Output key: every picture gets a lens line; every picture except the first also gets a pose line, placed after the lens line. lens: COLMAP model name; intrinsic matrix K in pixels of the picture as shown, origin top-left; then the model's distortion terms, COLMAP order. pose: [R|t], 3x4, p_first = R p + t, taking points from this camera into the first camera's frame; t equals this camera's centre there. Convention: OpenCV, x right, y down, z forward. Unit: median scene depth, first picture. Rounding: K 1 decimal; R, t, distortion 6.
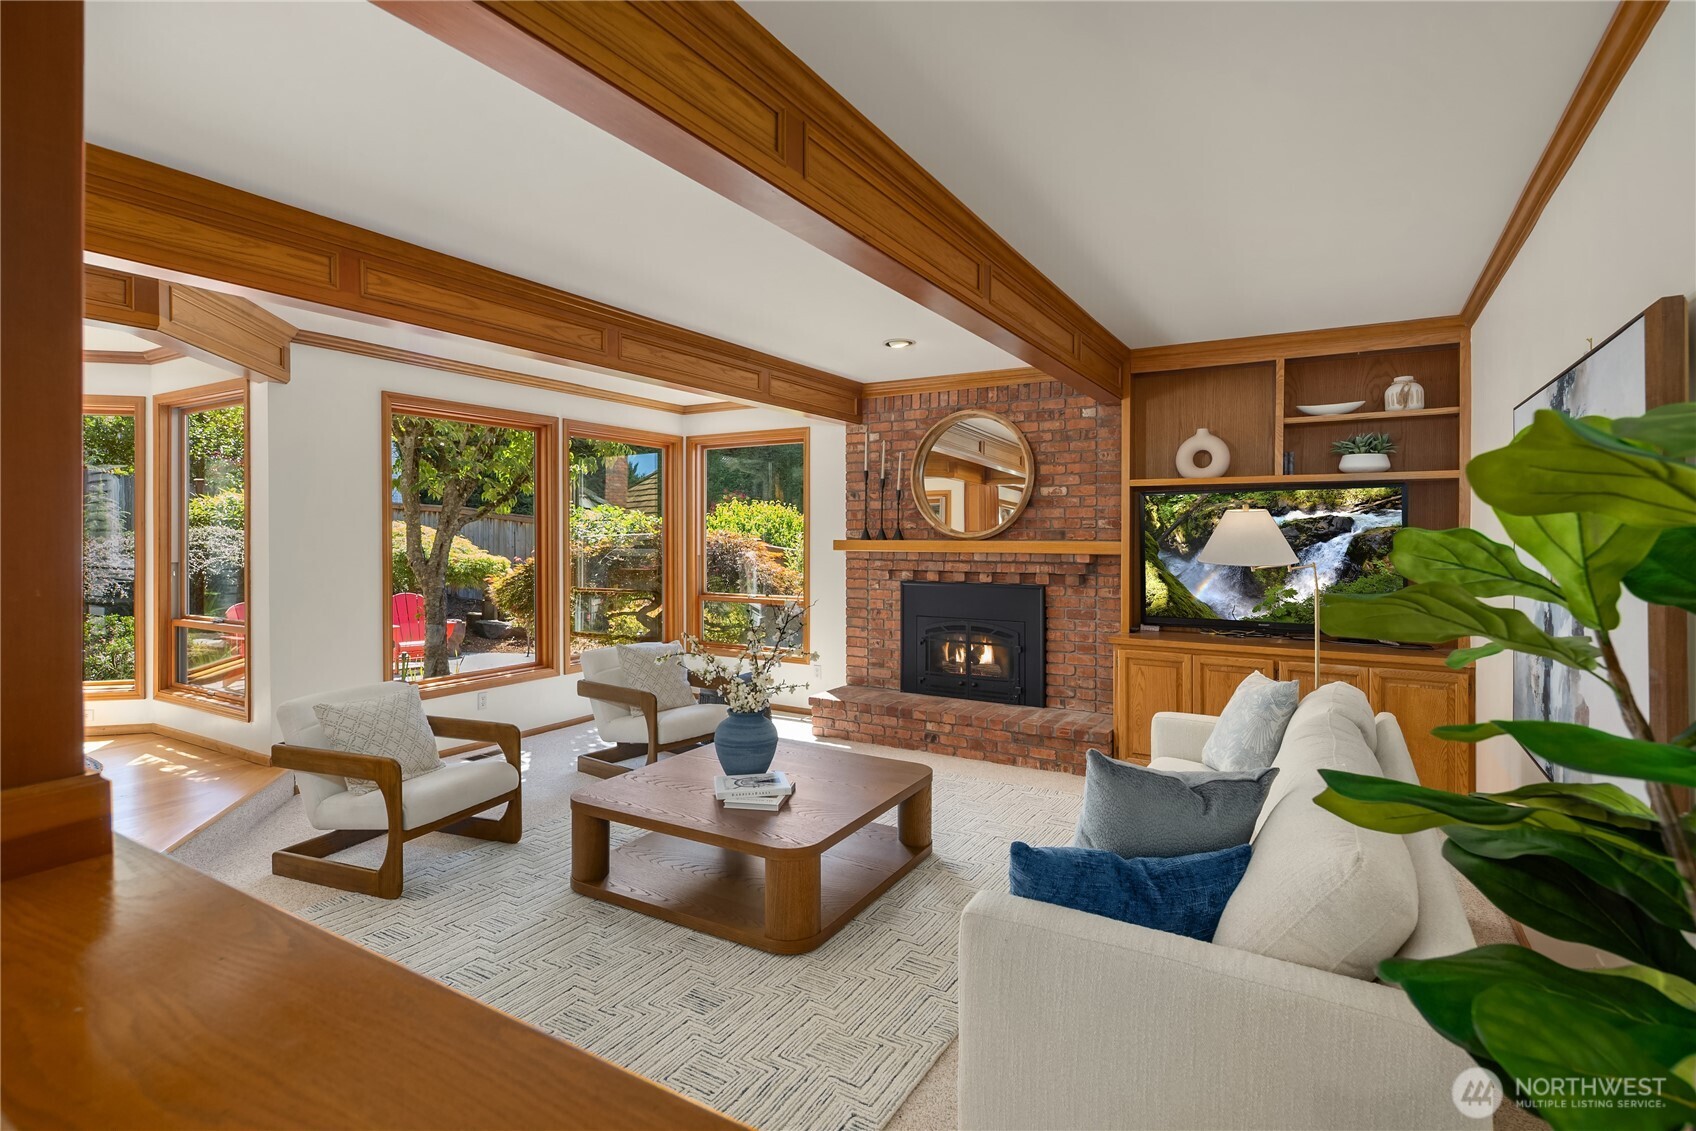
lens RADIAL K [[820.3, 0, 841.6], [0, 820.3, 539.1], [0, 0, 1]] dist [0.005043, -0.002432]
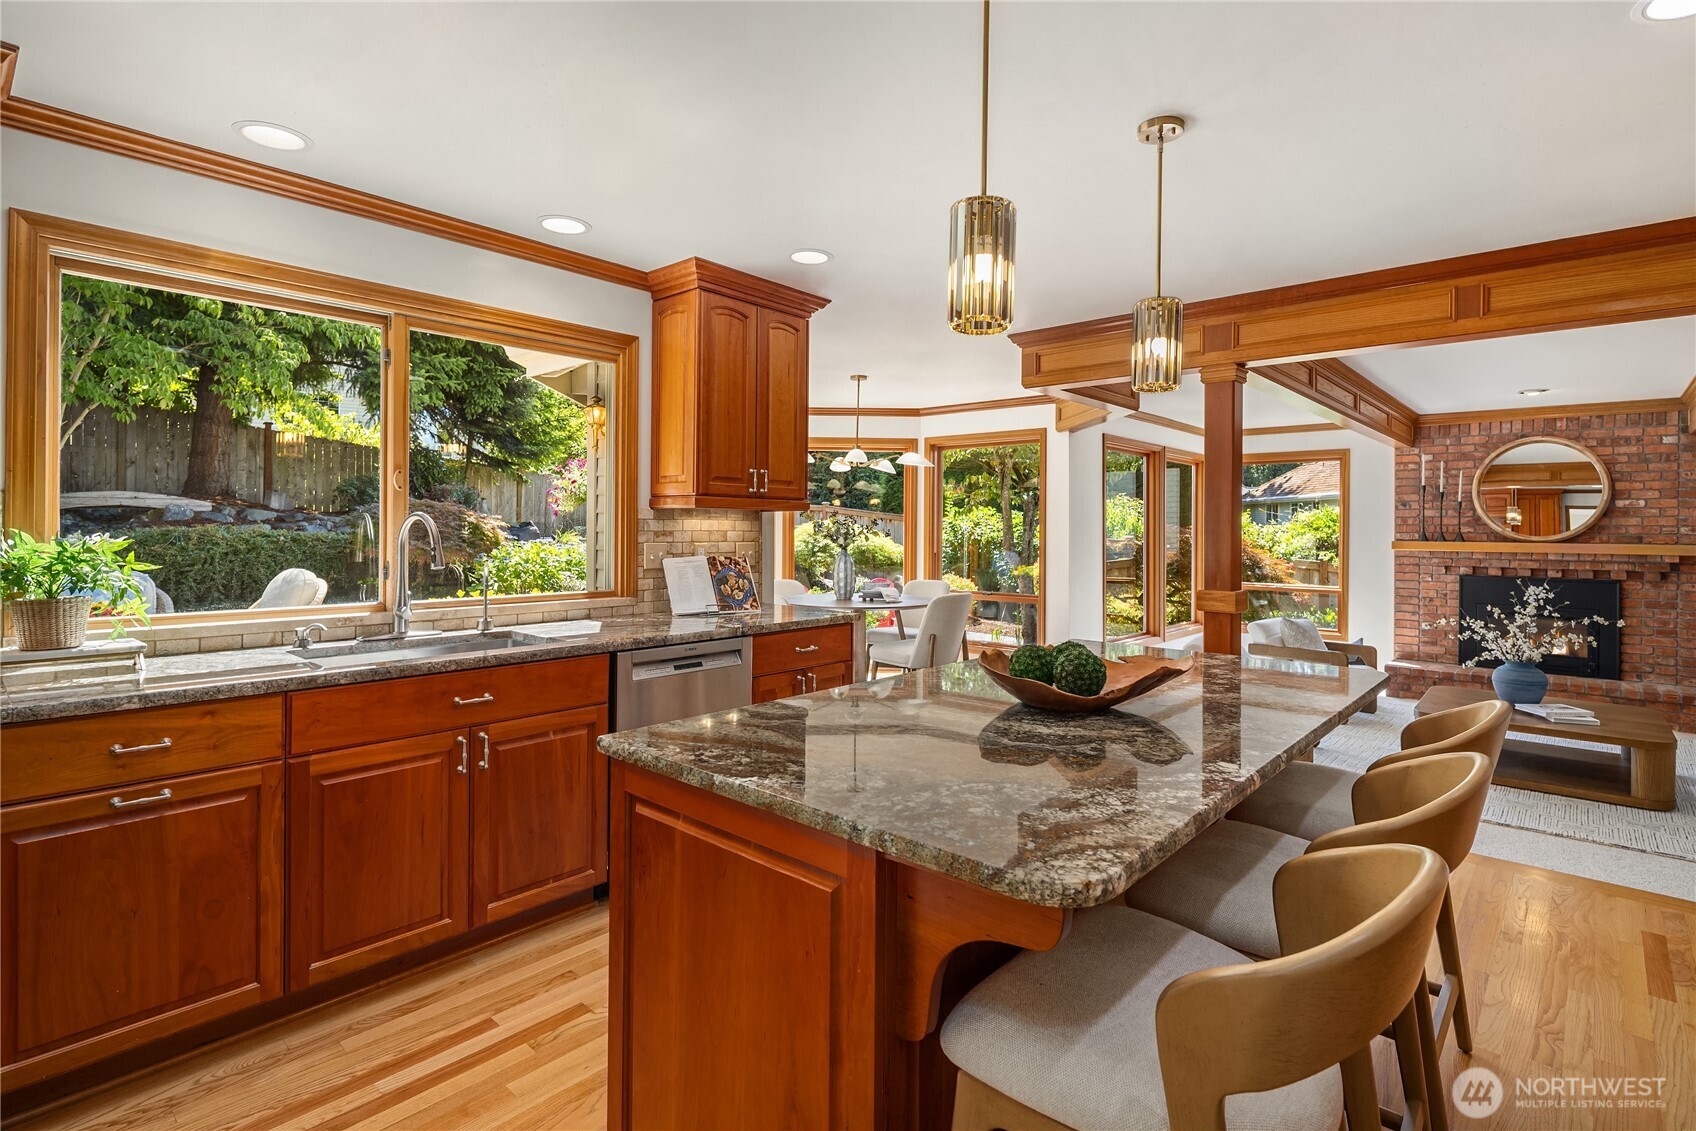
lens RADIAL K [[820.3, 0, 858.9], [0, 820.3, 527.8], [0, 0, 1]] dist [0.005043, -0.002432]
pose [[0.983552, 0.007011, -0.180489, -0.649591], [-0.008262, 0.999947, -0.006180, -0.005181], [0.180437, 0.007570, 0.983557, -0.411985]]
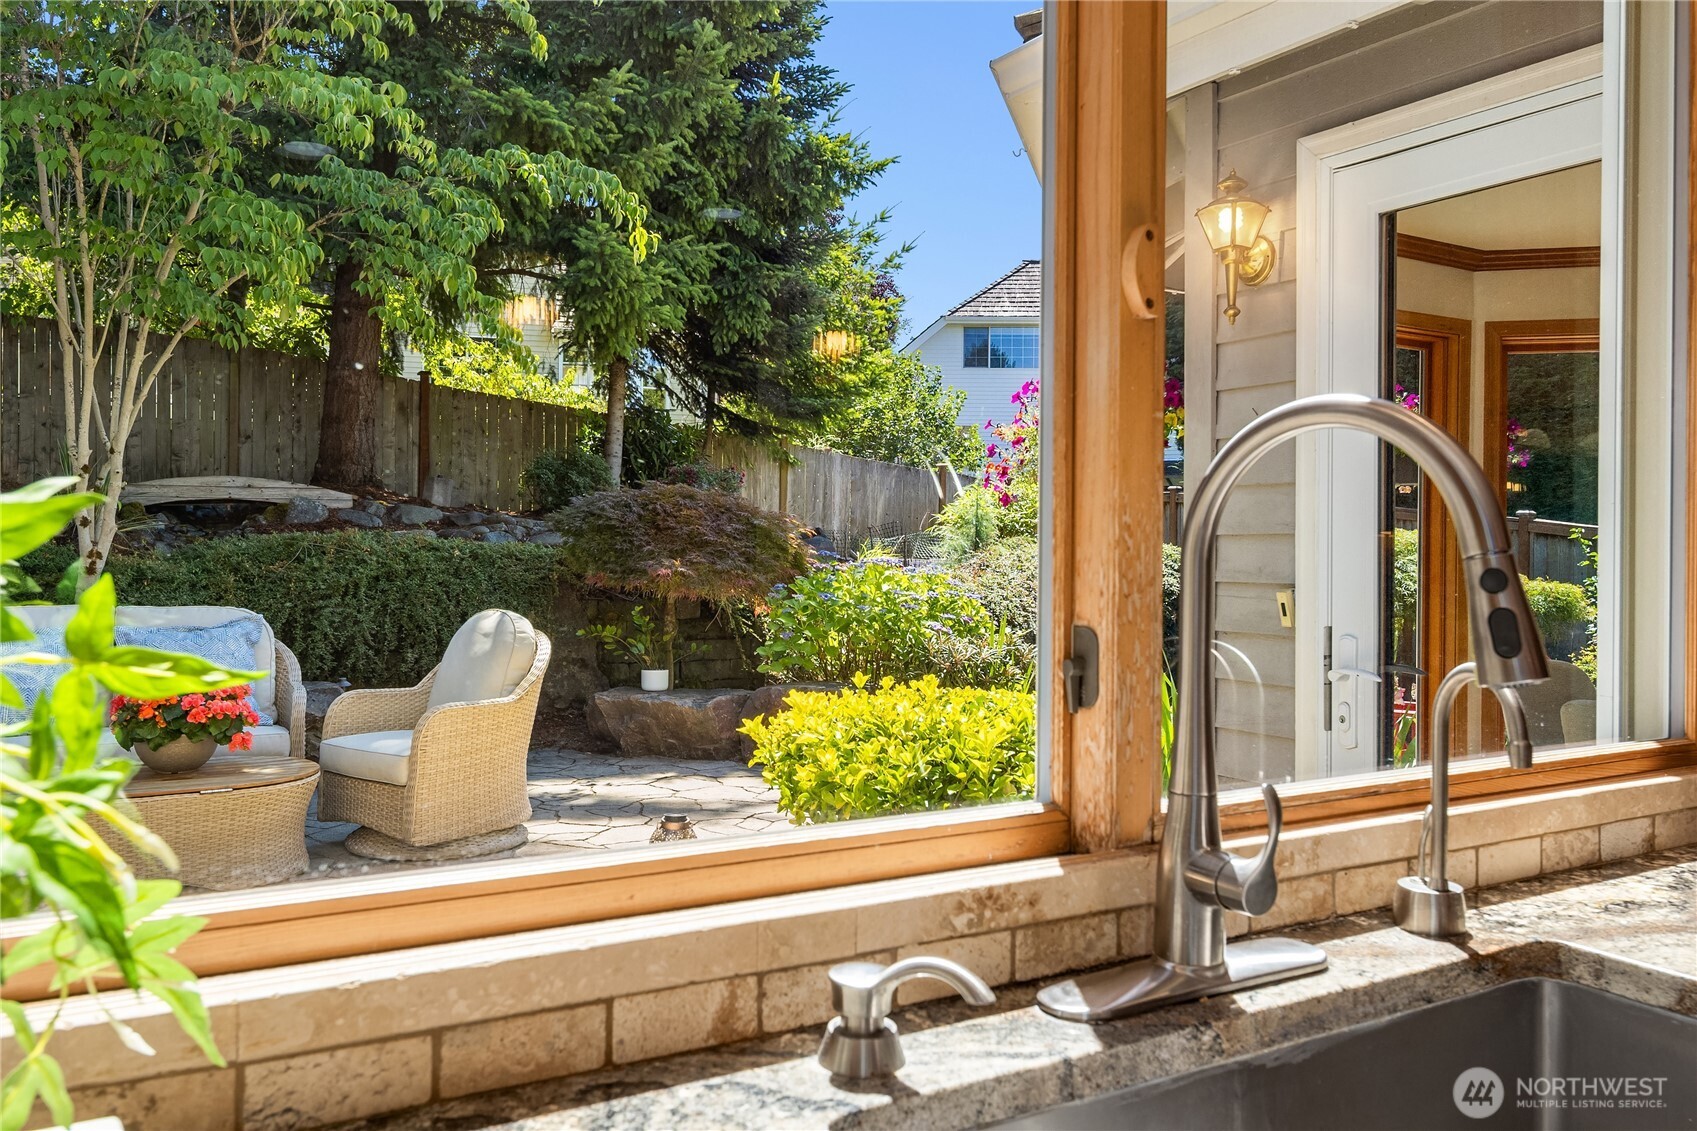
lens RADIAL K [[1325.7, 0, 851.5], [0, 1325.7, 565.1], [0, 0, 1]] dist [0.007911, -0.001407]
pose [[0.885945, 0.018378, -0.463425, -0.978977], [-0.014370, 0.999823, 0.012178, 0.004455], [0.463567, -0.004130, 0.886052, -0.139829]]
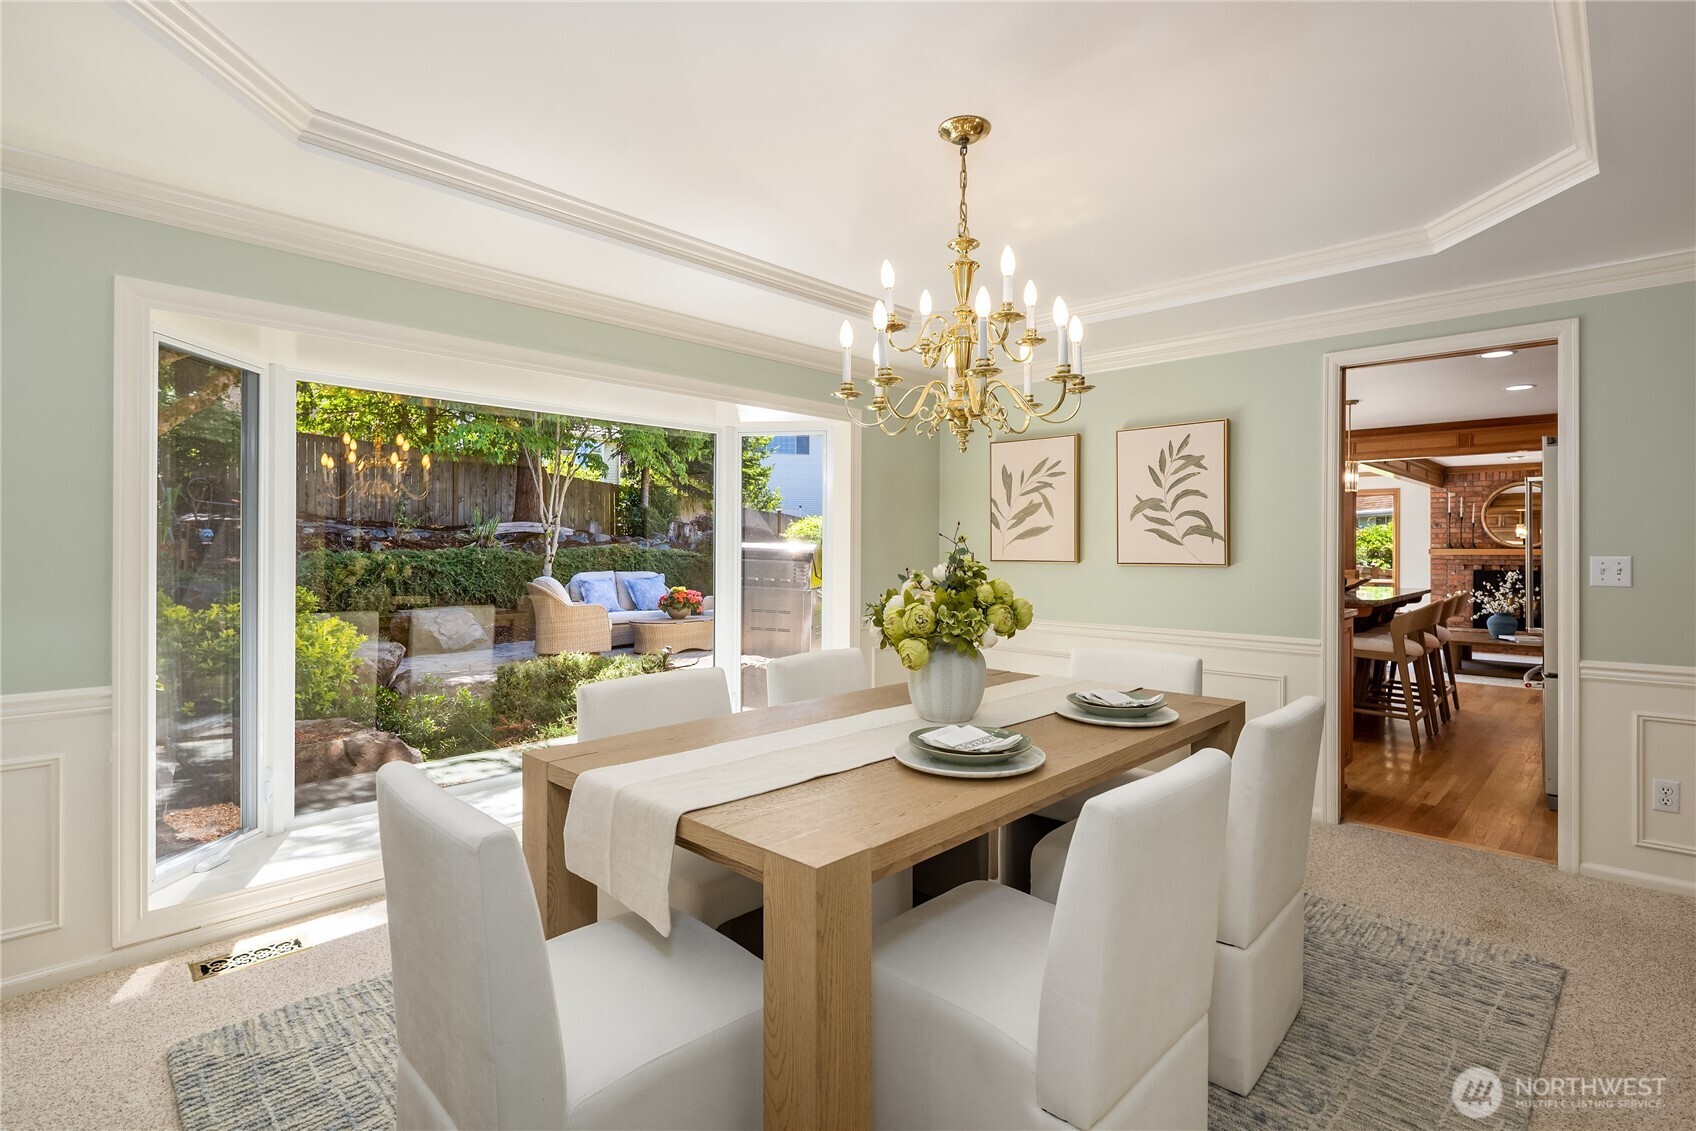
lens RADIAL K [[820.3, 0, 855.3], [0, 820.3, 547.8], [0, 0, 1]] dist [0.005043, -0.002432]
pose [[0.977532, 0.001124, -0.210786, -1.022714], [-0.001995, 0.999990, -0.003920, 0.009923], [0.210779, 0.004253, 0.977524, -1.290354]]
